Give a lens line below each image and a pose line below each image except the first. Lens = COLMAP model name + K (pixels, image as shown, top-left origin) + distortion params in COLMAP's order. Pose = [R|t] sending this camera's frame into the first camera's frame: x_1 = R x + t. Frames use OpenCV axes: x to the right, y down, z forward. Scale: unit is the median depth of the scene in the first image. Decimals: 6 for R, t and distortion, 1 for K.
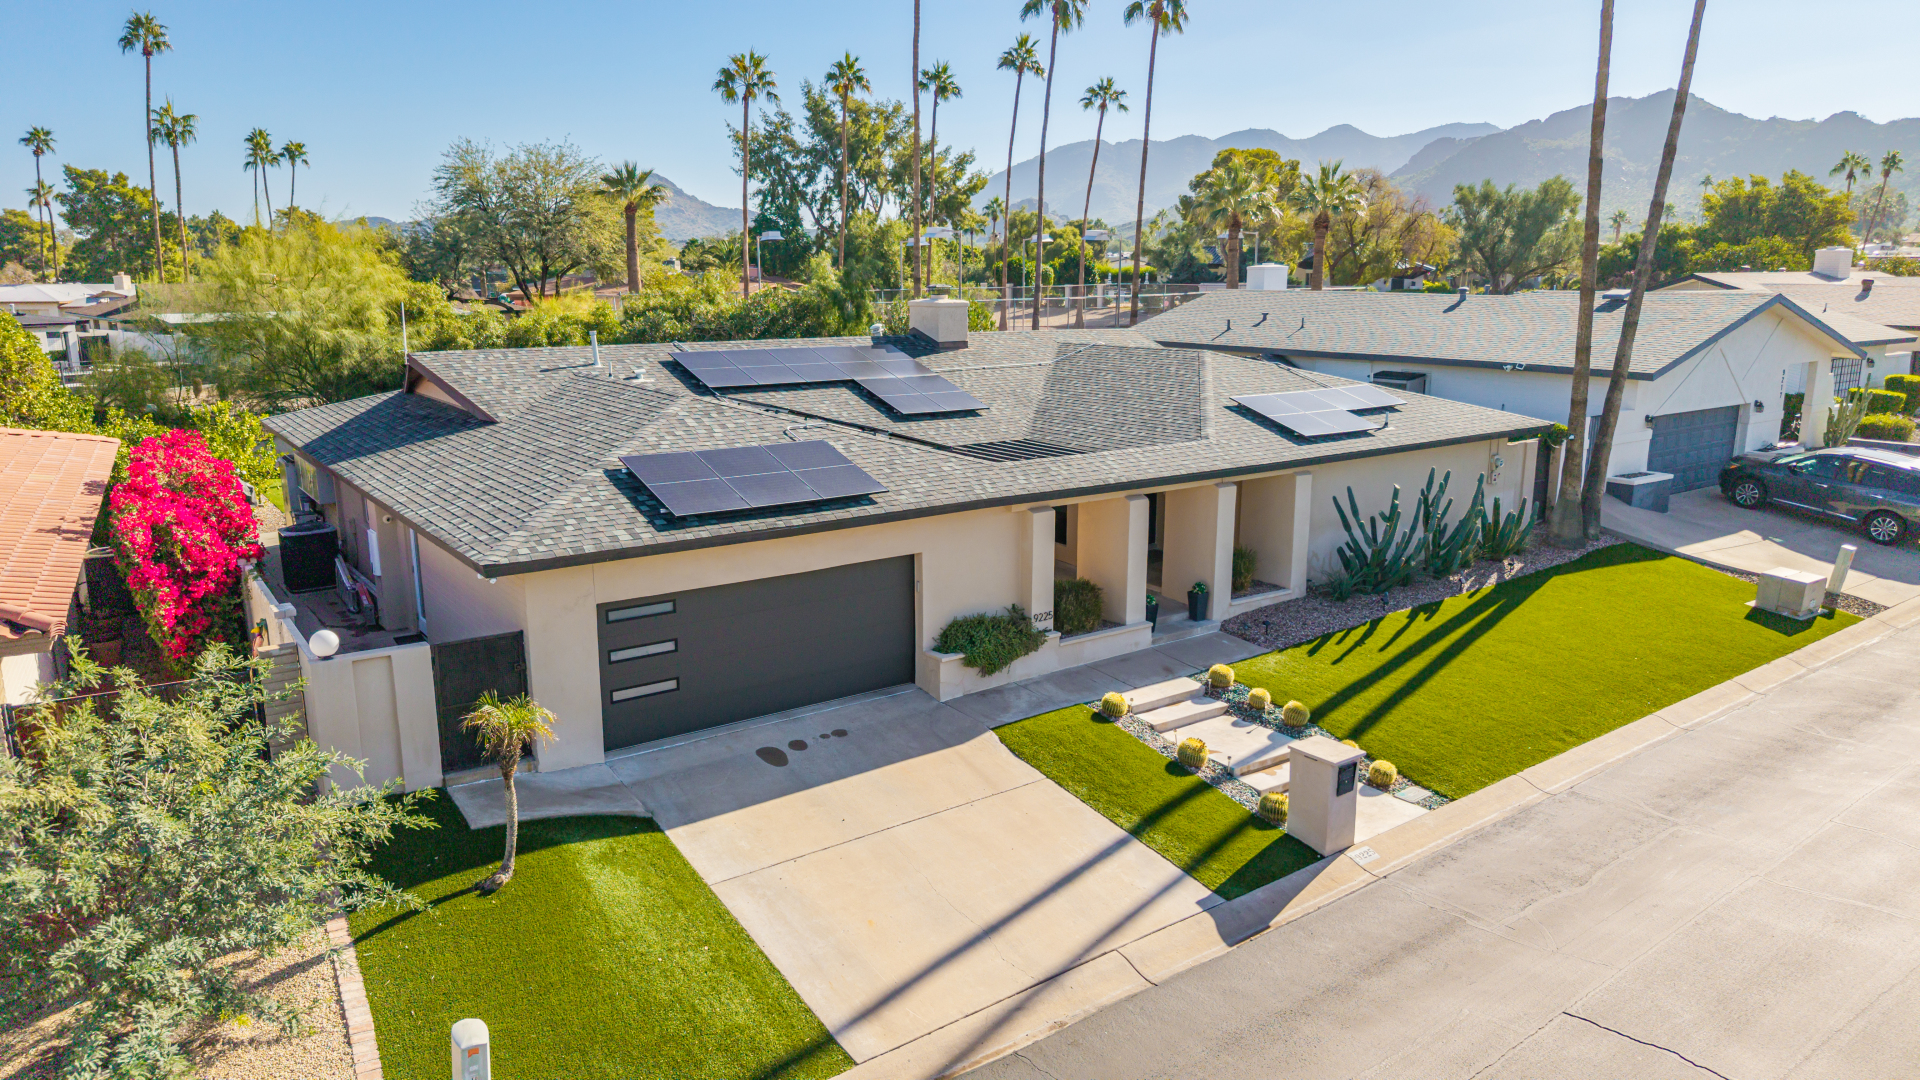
lens RADIAL K [[1281.8, 0, 963.3], [0, 1281.8, 535.6], [0, 0, 1]] dist [0.021570, -0.021876]
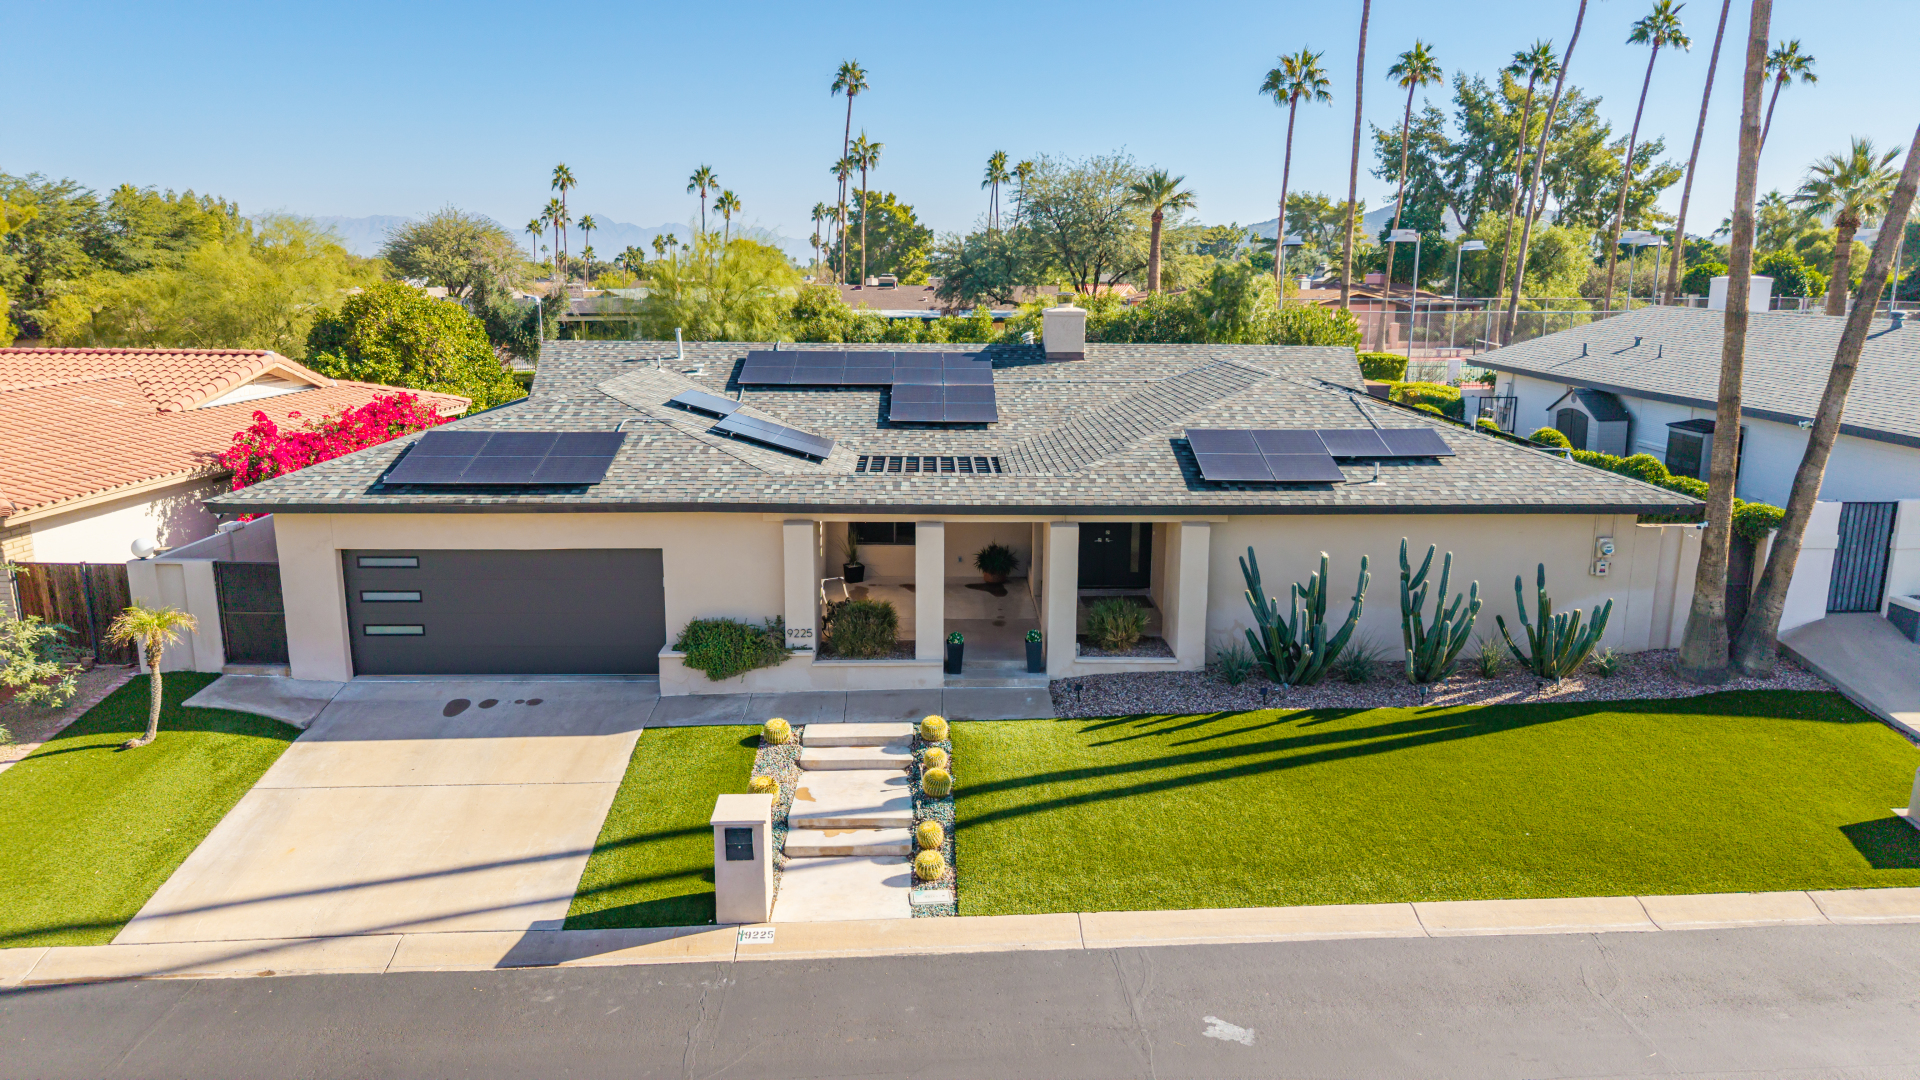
lens RADIAL K [[1281.8, 0, 963.3], [0, 1281.8, 535.6], [0, 0, 1]] dist [0.021570, -0.021876]
pose [[0.827599, 0.120553, -0.548222, 0.678032], [-0.123083, 0.991870, 0.032302, -0.055633], [0.547659, 0.040743, 0.835709, 0.247844]]
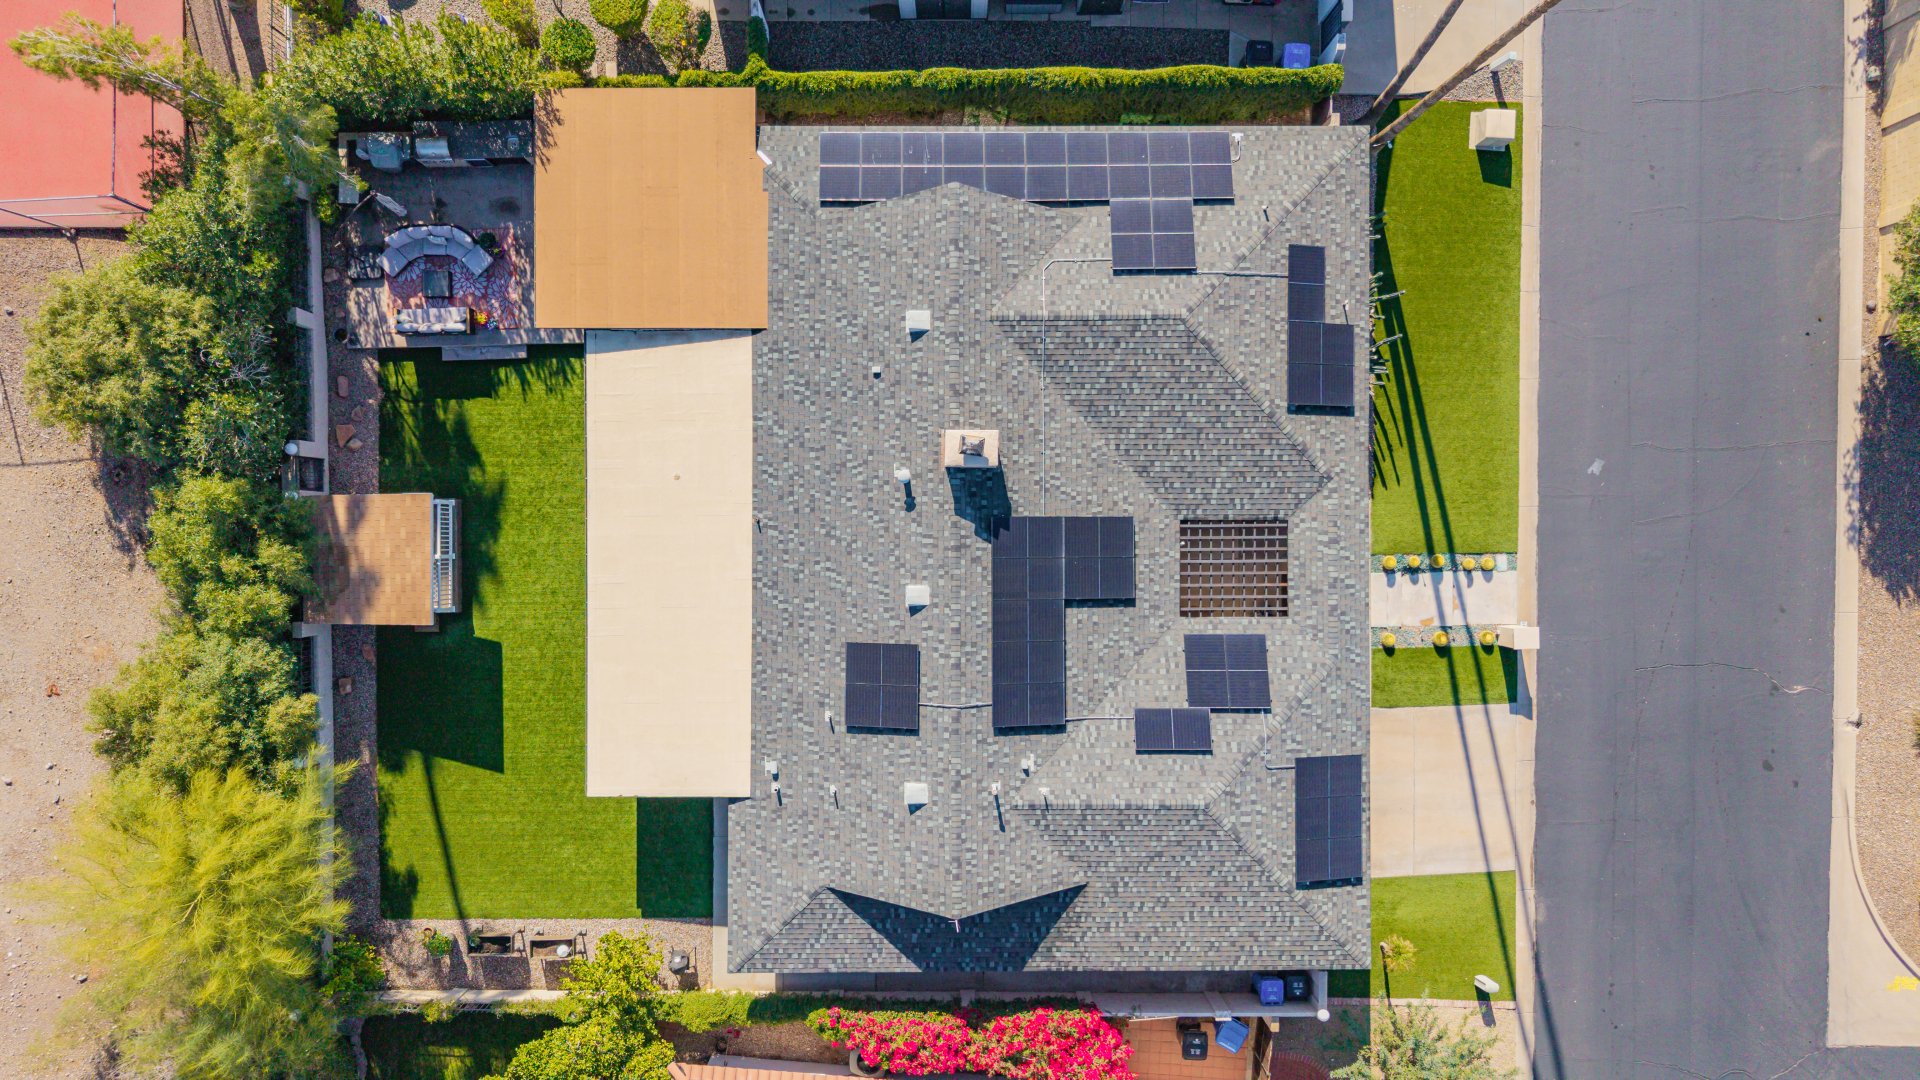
lens RADIAL K [[1281.8, 0, 963.3], [0, 1281.8, 535.6], [0, 0, 1]] dist [0.021570, -0.021876]
pose [[0.586204, -0.810117, 0.008705, -0.133234], [0.164073, 0.129233, 0.977946, -1.721987], [-0.793376, -0.571847, 0.208675, 1.097025]]
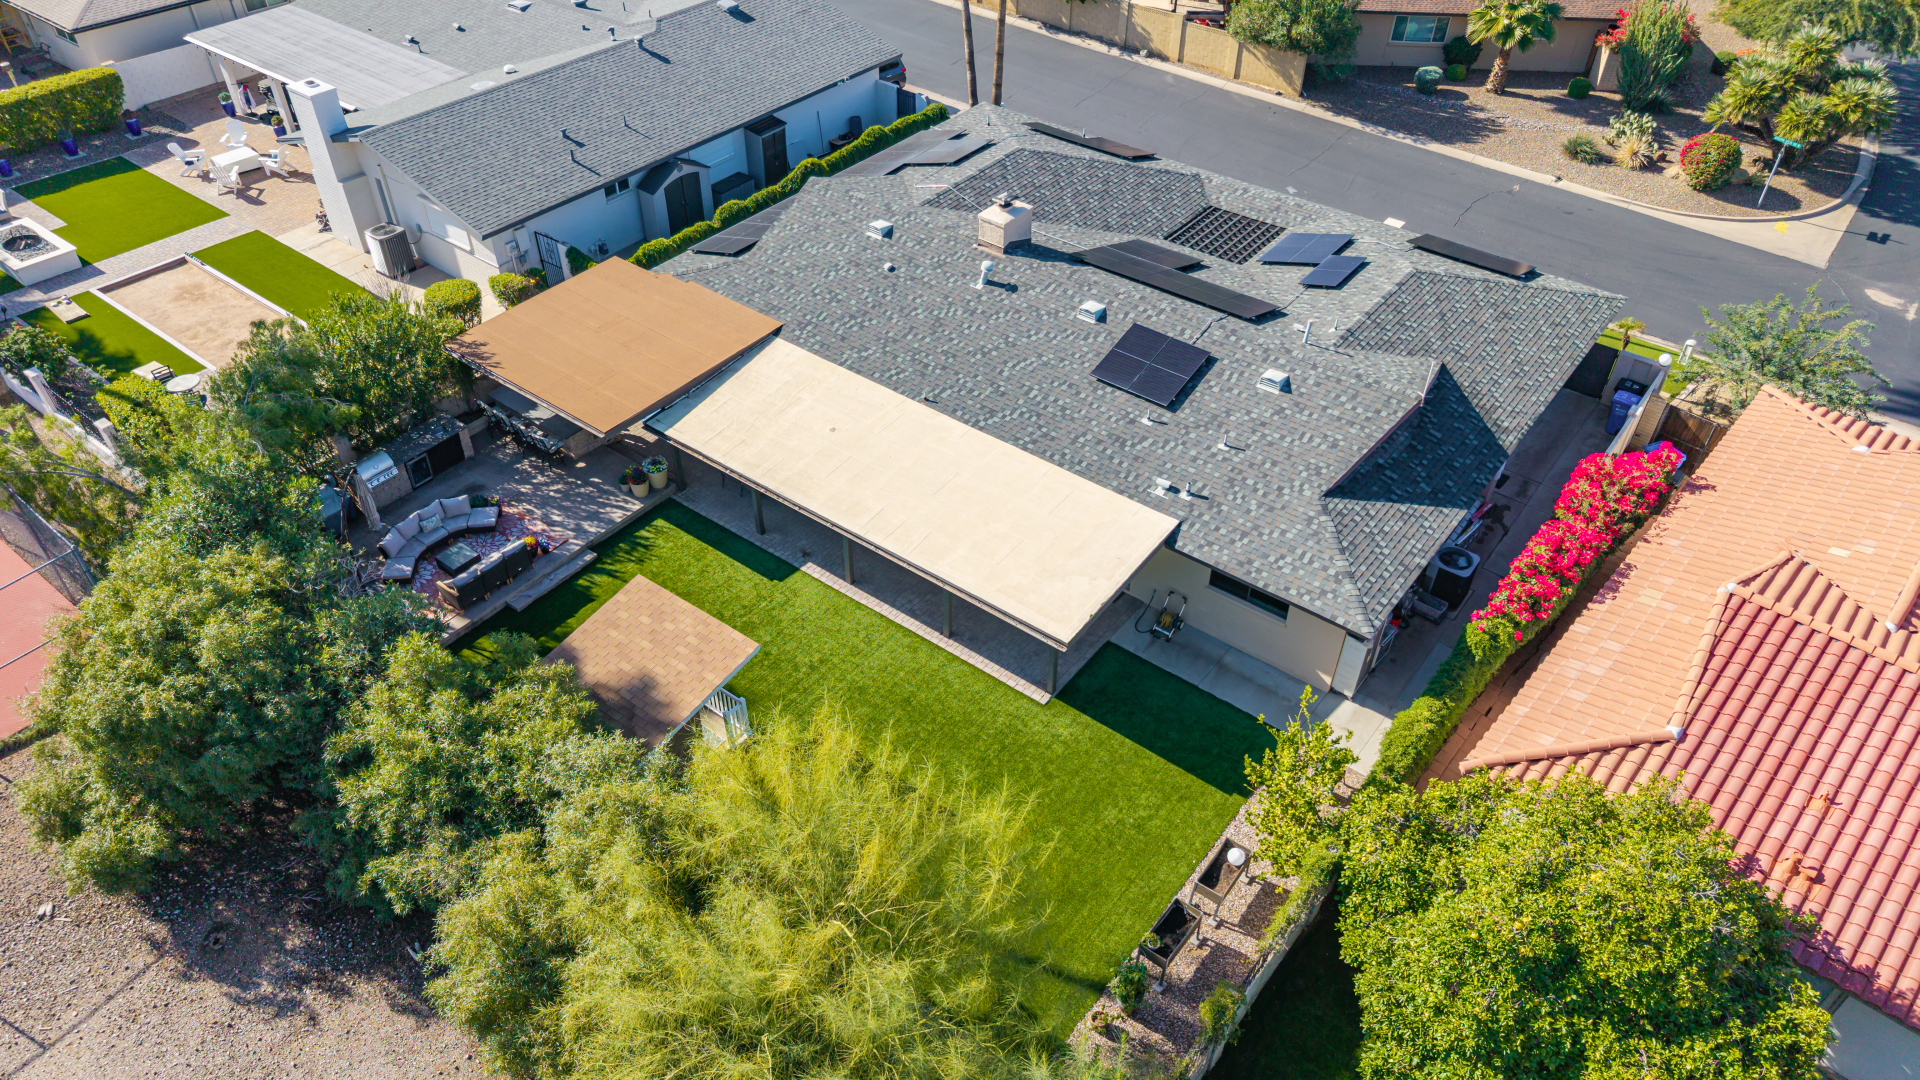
lens RADIAL K [[1291.2, 0, 965.0], [0, 1291.2, 541.4], [0, 0, 1]] dist [0.026370, -0.021185]
pose [[-0.282732, -0.621194, 0.730876, -1.461269], [0.198179, 0.707694, 0.678155, -1.090559], [-0.938503, 0.336581, -0.076980, 1.772856]]
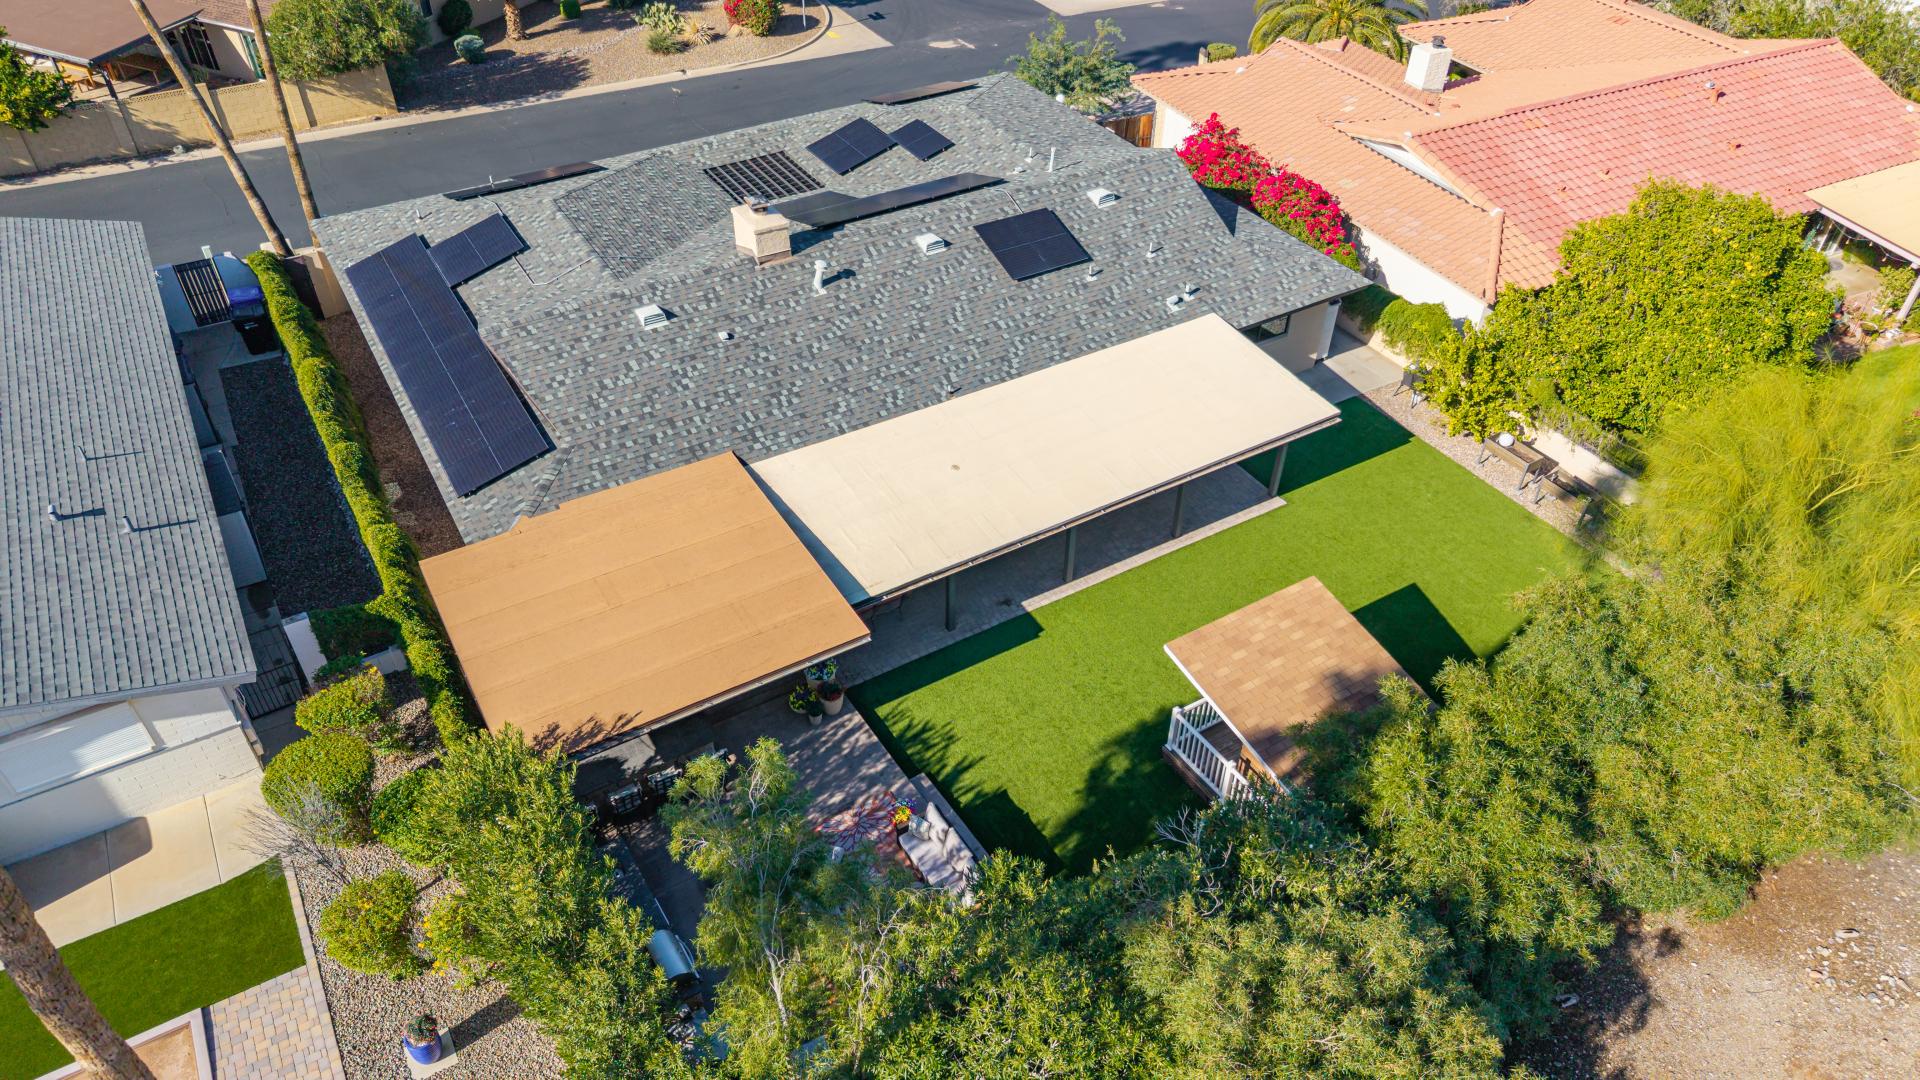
lens RADIAL K [[1276.7, 0, 955.5], [0, 1276.7, 546.5], [0, 0, 1]] dist [0.011260, -0.001289]
pose [[-0.996255, -0.058931, 0.063276, -0.353122], [0.014564, 0.606973, 0.794589, -1.158680], [-0.085233, 0.792535, -0.603841, 2.570676]]
